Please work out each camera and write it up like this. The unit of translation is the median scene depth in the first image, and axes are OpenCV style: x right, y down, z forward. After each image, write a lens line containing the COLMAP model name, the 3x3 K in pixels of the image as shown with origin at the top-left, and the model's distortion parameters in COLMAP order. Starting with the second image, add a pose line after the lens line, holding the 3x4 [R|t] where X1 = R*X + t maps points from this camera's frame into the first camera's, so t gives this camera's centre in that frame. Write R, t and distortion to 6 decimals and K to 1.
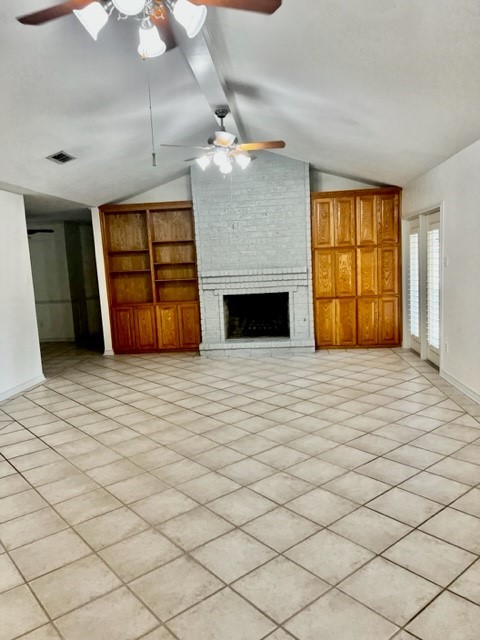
lens RADIAL K [[485.1, 0, 240.0], [0, 485.1, 320.0], [0, 0, 1]] dist [0.003805, -0.040462]
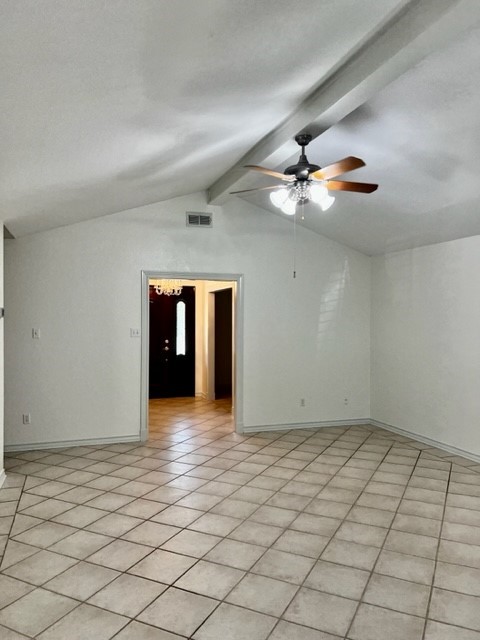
lens RADIAL K [[485.1, 0, 240.0], [0, 485.1, 320.0], [0, 0, 1]] dist [0.003805, -0.040462]
pose [[-0.913699, 0.046512, -0.403721, 0.567304], [-0.007601, 0.991299, 0.131408, -0.285848], [0.406321, 0.123136, -0.905396, 1.893549]]
